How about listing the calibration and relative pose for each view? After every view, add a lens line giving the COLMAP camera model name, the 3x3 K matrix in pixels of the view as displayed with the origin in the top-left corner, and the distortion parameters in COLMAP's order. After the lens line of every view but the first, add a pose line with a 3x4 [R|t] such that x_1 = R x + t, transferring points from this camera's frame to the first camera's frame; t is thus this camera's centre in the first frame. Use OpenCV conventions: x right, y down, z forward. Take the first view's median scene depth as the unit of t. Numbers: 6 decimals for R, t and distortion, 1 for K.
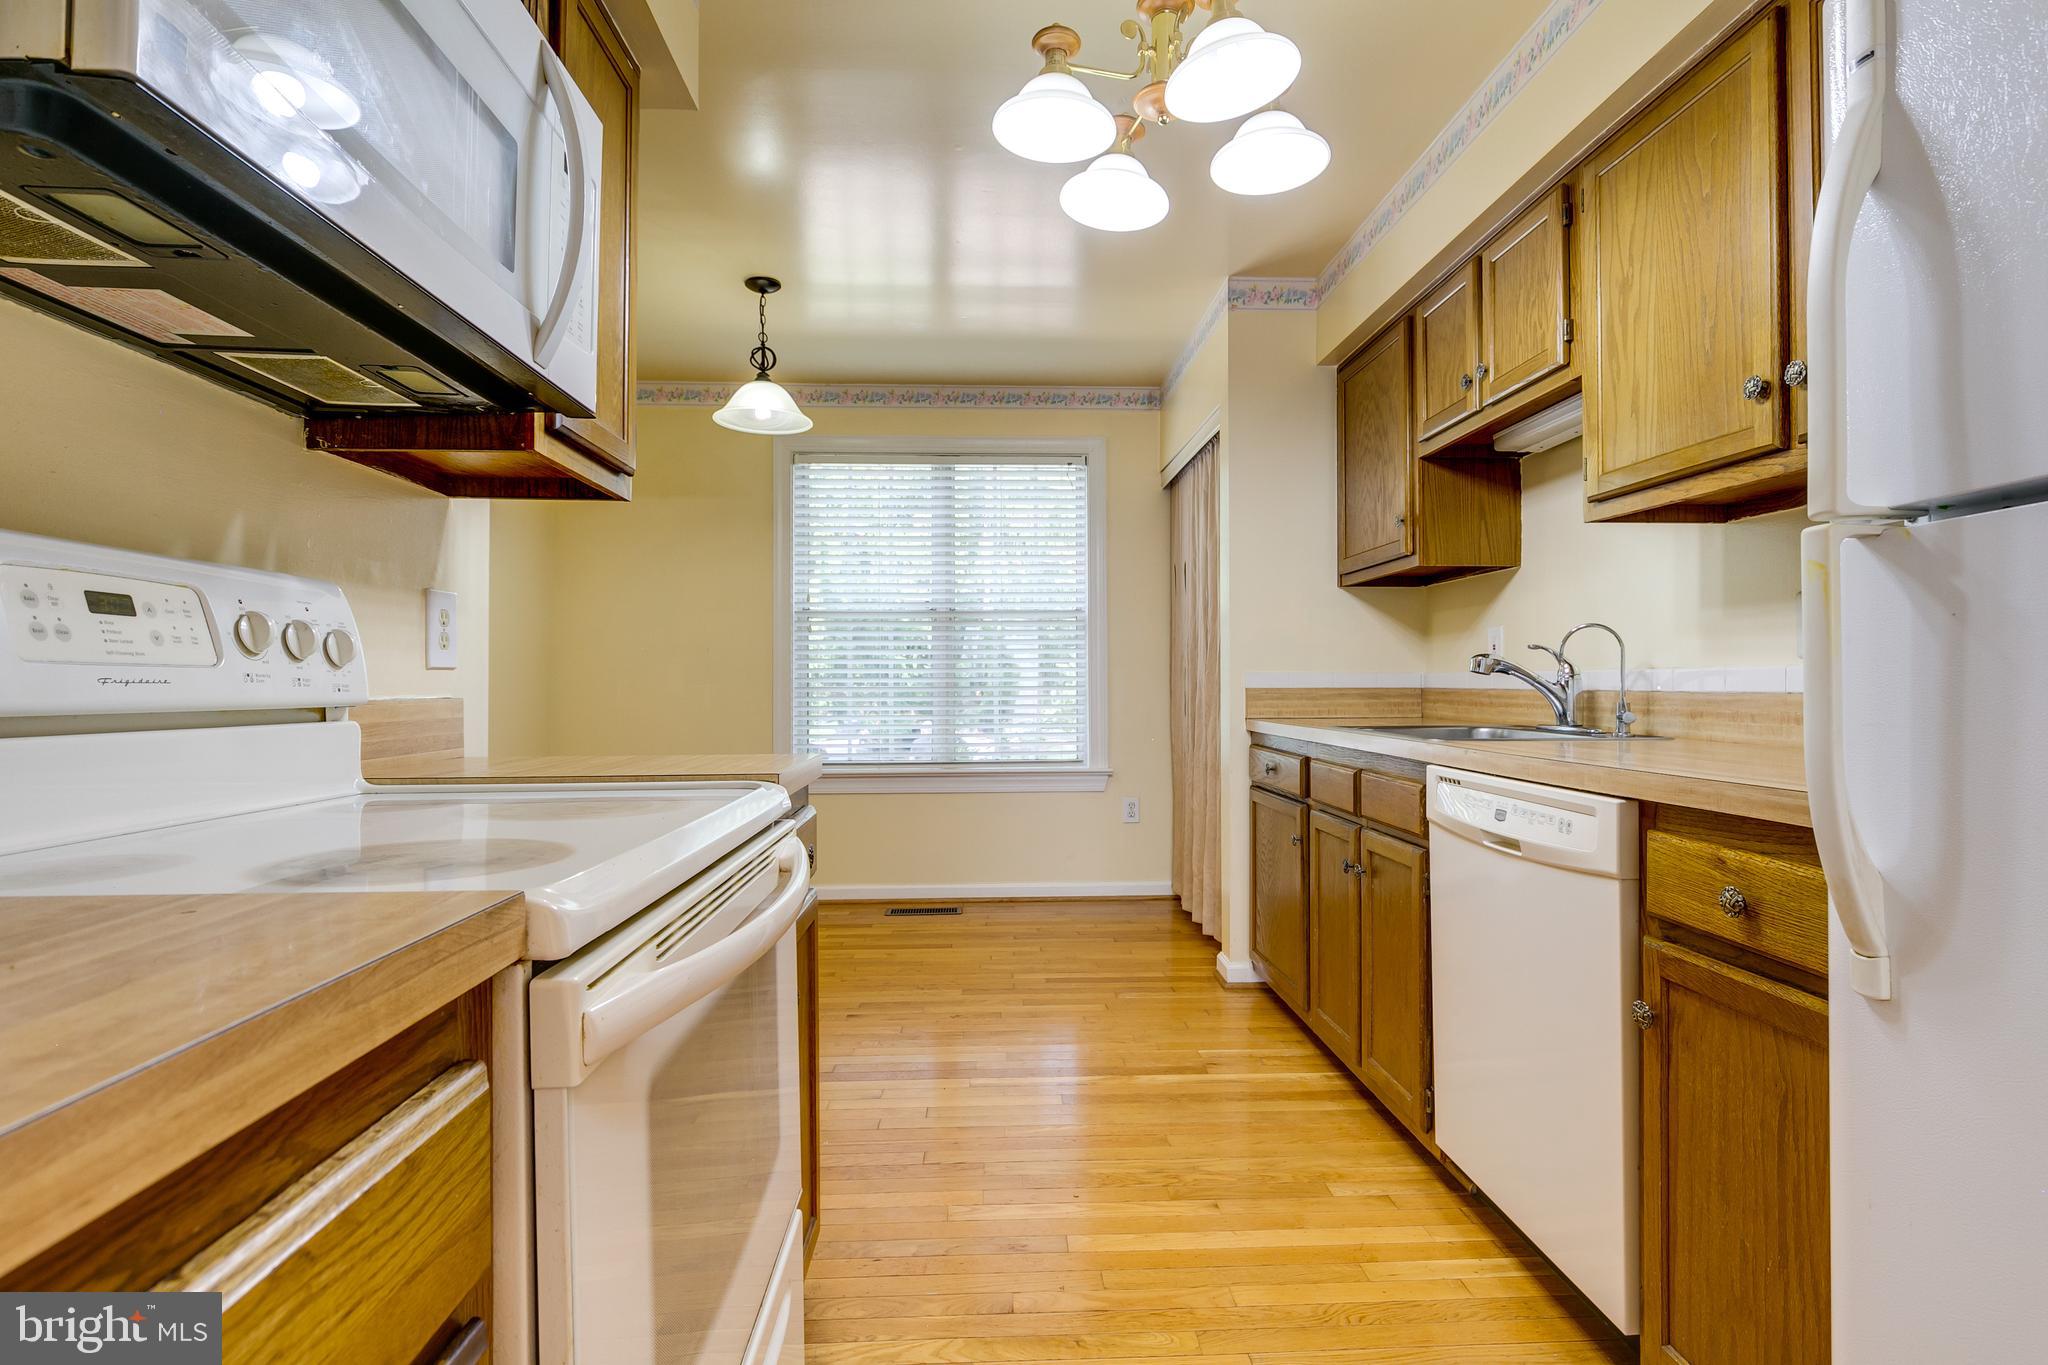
lens RADIAL K [[991.4, 0, 1026.6], [0, 991.4, 678.7], [0, 0, 1]] dist [0.000049, -0.000073]
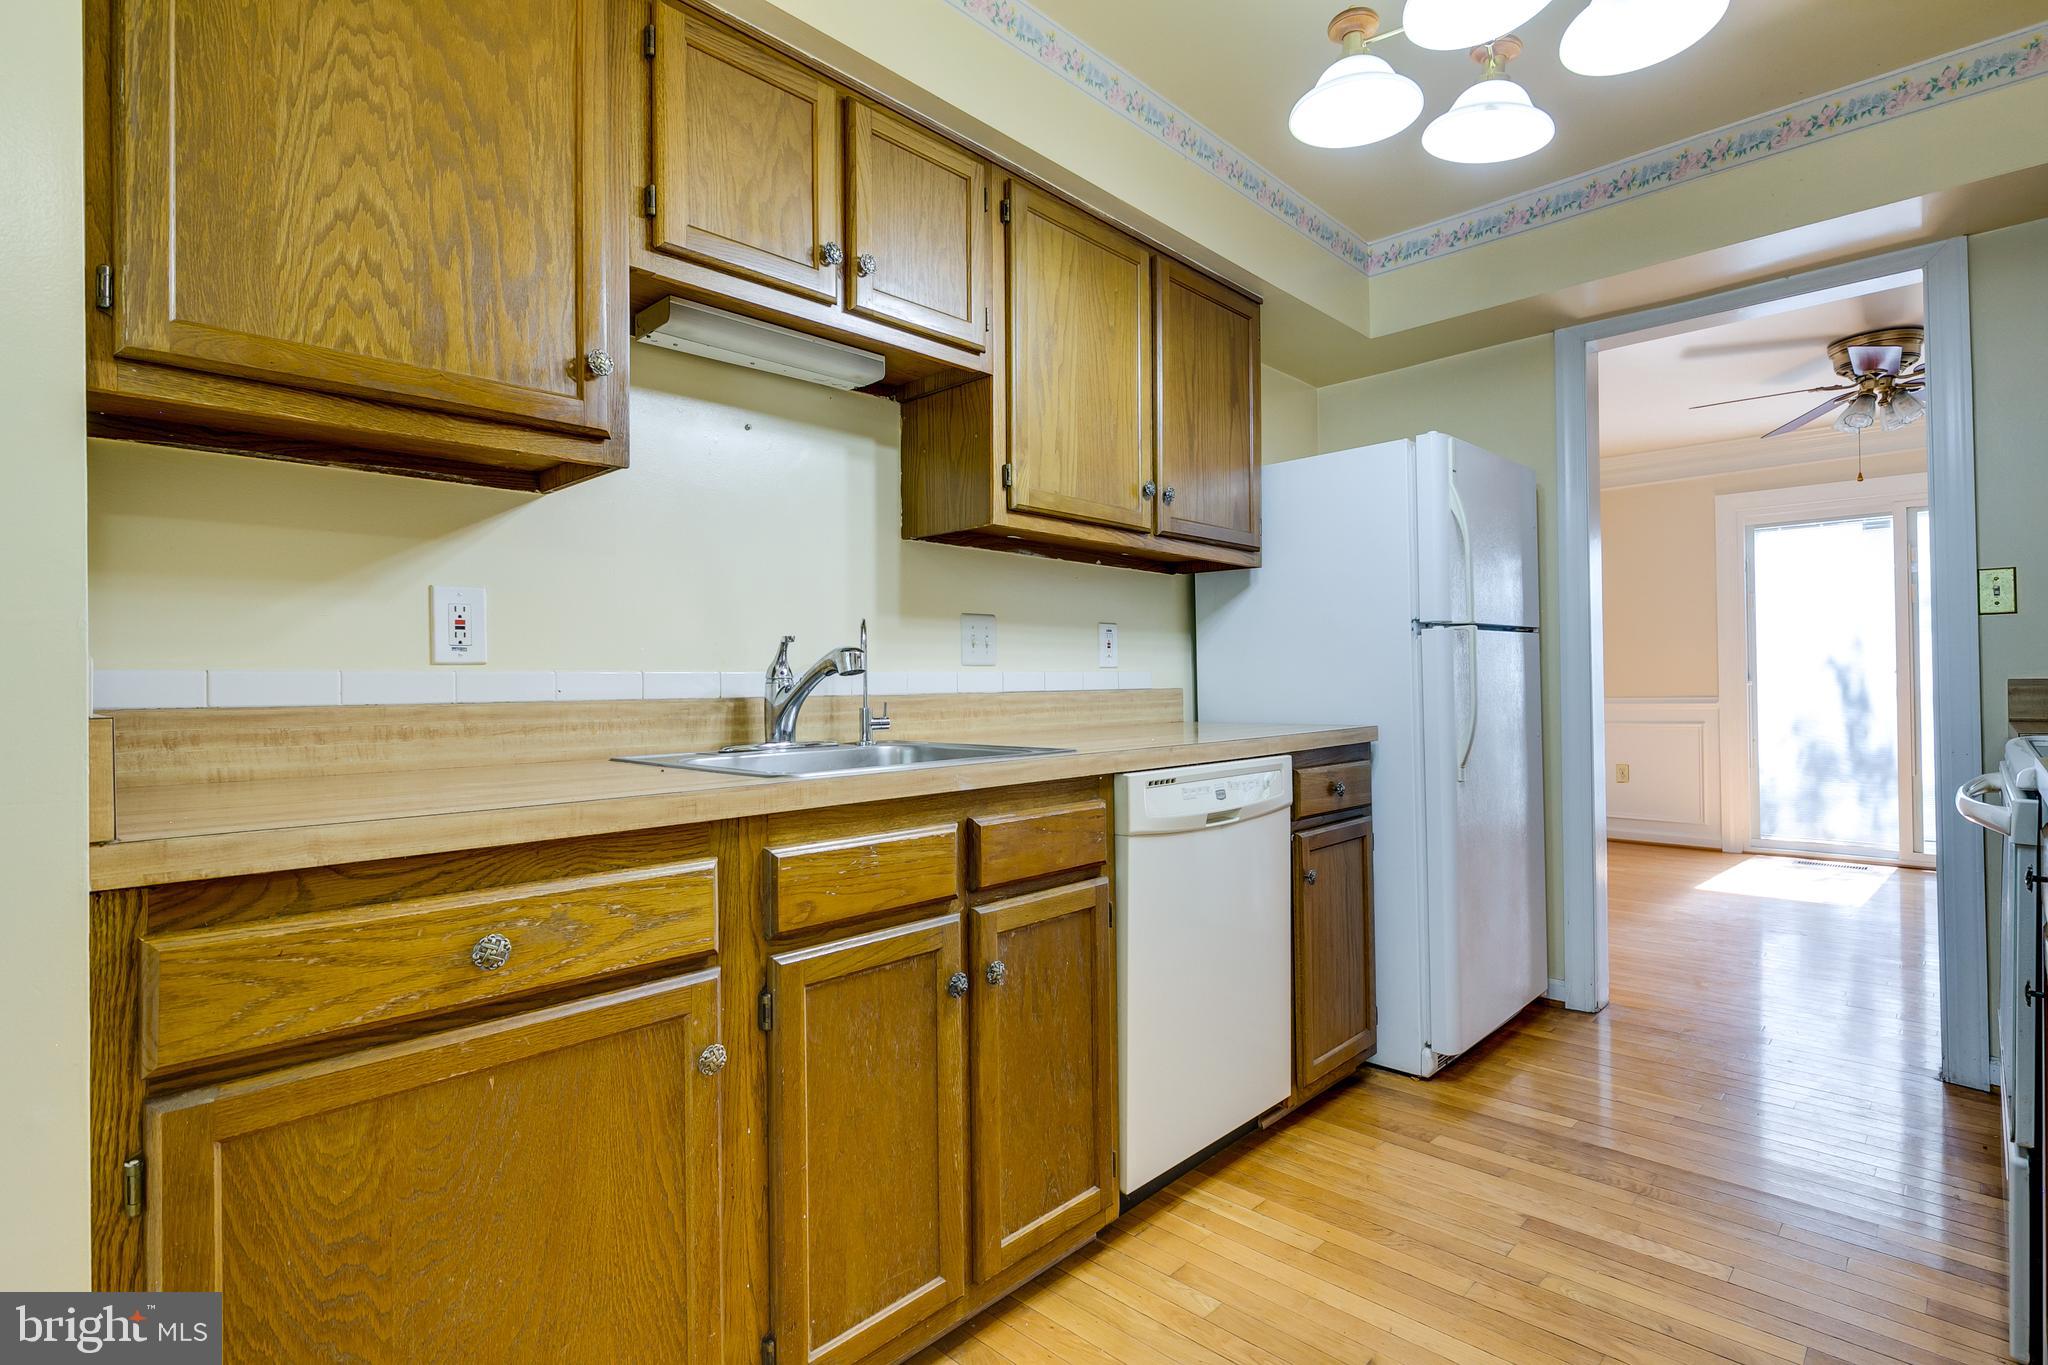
lens RADIAL K [[991.4, 0, 1027.7], [0, 991.4, 677.3], [0, 0, 1]] dist [0.000049, -0.000073]
pose [[-0.692528, 0.011823, 0.721294, -0.177259], [0.009674, 0.999928, -0.007102, 0.004201], [-0.721326, 0.002059, -0.692592, 1.668834]]
